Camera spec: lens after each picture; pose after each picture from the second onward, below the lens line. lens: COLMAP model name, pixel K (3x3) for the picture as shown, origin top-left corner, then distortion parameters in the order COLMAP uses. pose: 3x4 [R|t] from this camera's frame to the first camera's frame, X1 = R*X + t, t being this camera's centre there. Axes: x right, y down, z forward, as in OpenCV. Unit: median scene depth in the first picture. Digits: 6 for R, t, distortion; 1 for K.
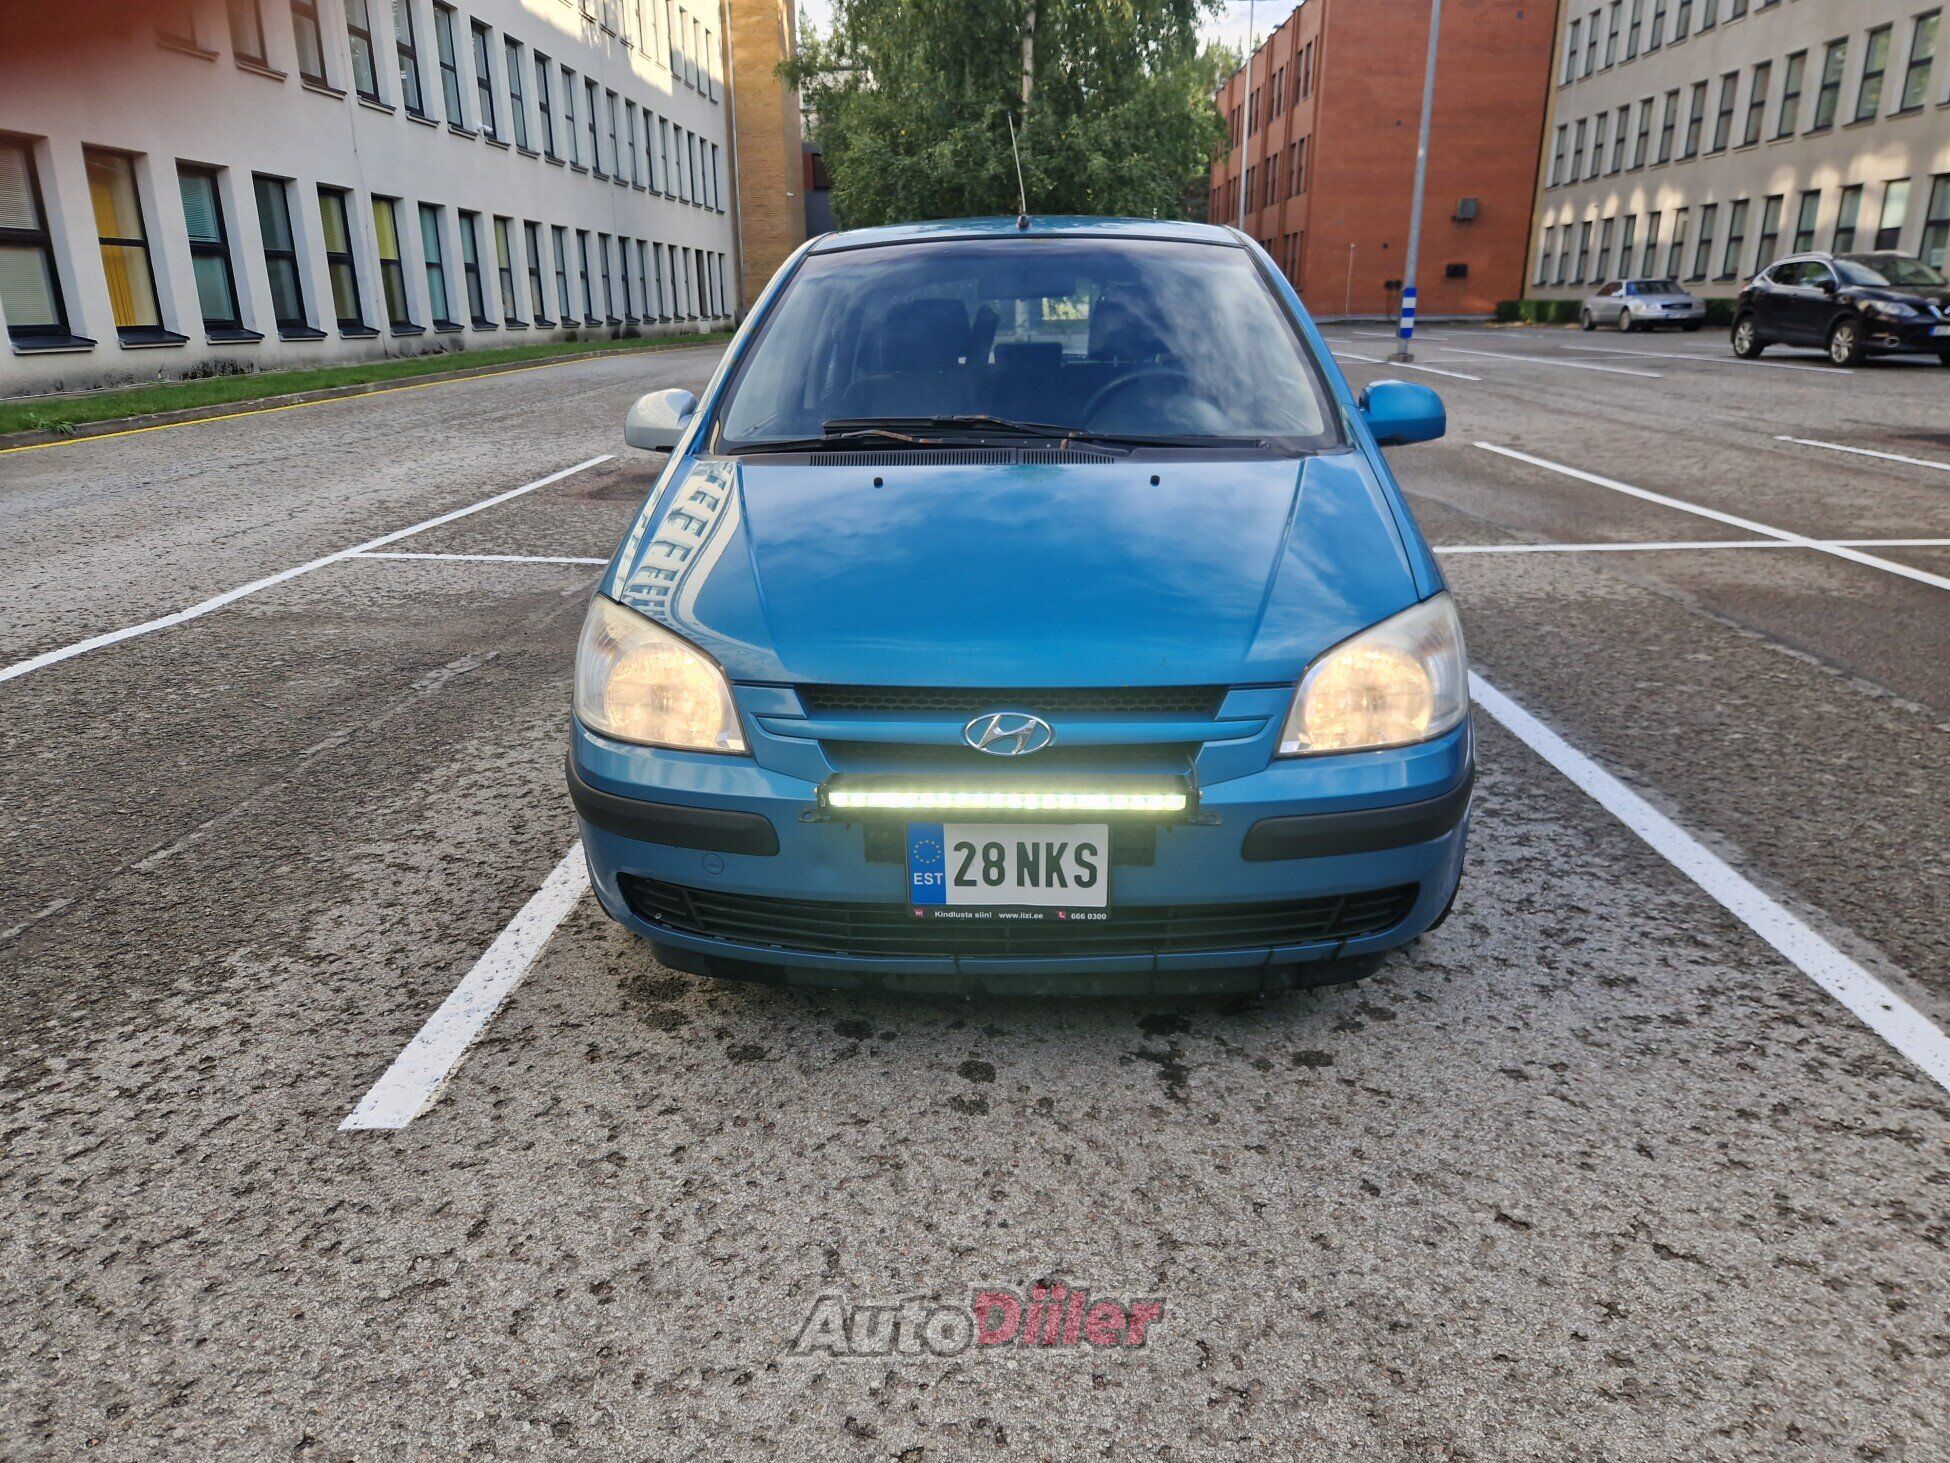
lens RADIAL K [[1308.3, 0, 969.1], [0, 1308.3, 729.8], [0, 0, 1]] dist [0.057667, -0.046450]
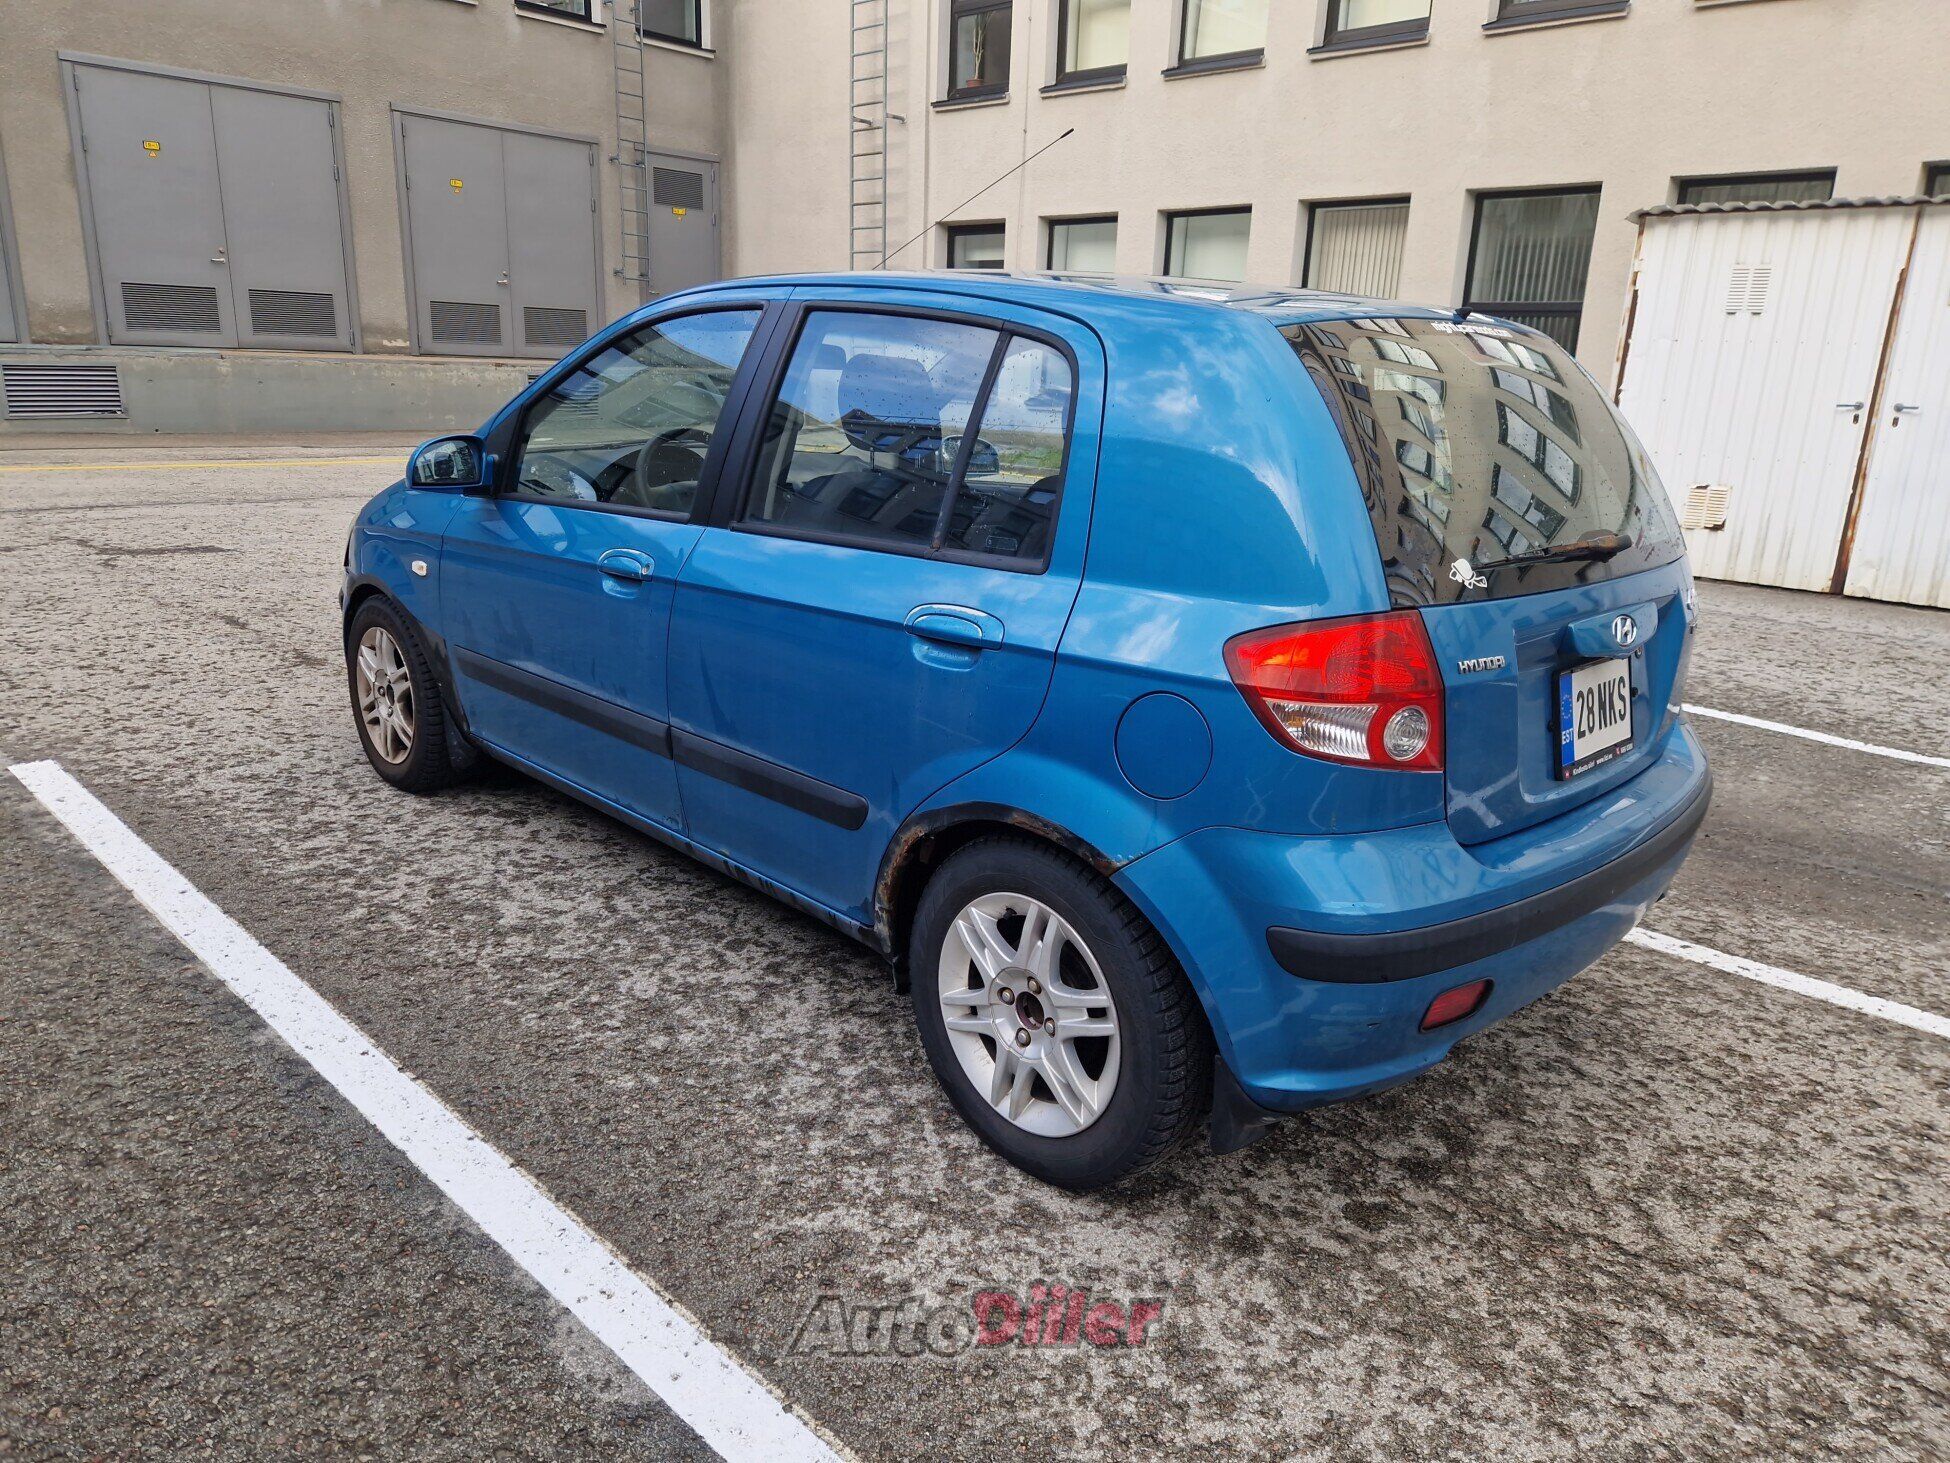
lens RADIAL K [[1308.3, 0, 972.8], [0, 1308.3, 726.2], [0, 0, 1]] dist [0.057667, -0.046450]
pose [[-0.666808, 0.180628, -0.723008, 0.969011], [-0.262144, 0.851325, 0.454452, -0.741087], [0.697602, 0.492564, -0.520319, 2.223777]]
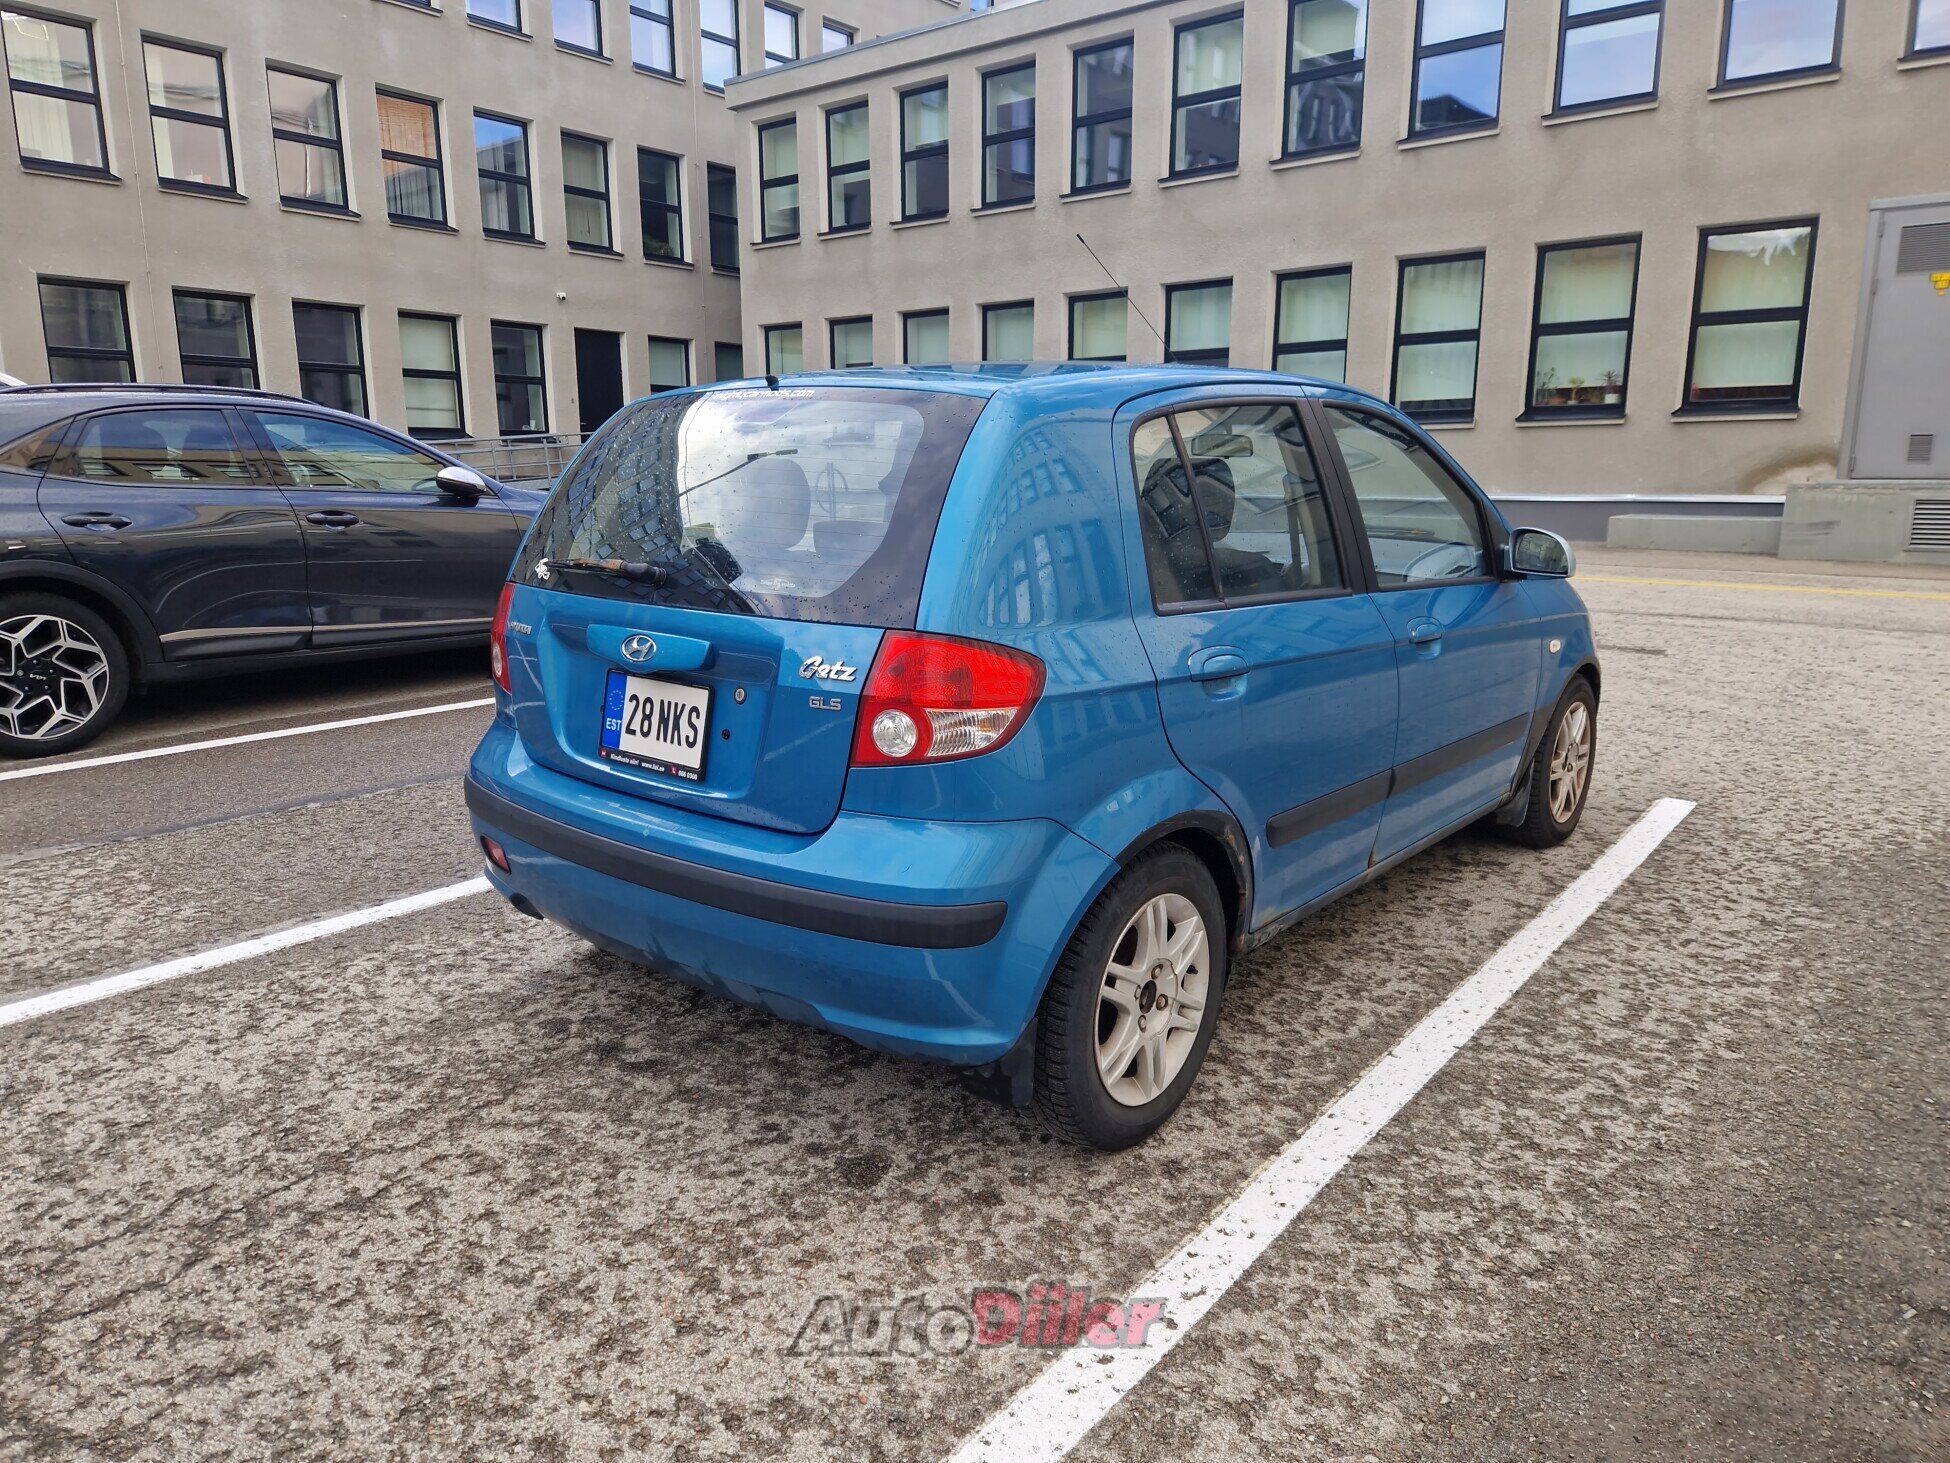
lens RADIAL K [[1308.3, 0, 964.4], [0, 1308.3, 730.5], [0, 0, 1]] dist [0.057667, -0.046450]
pose [[-0.797471, -0.116034, 0.592095, -0.639957], [0.188711, 0.884131, 0.427434, -0.827346], [-0.573087, 0.452601, -0.683172, 2.578199]]
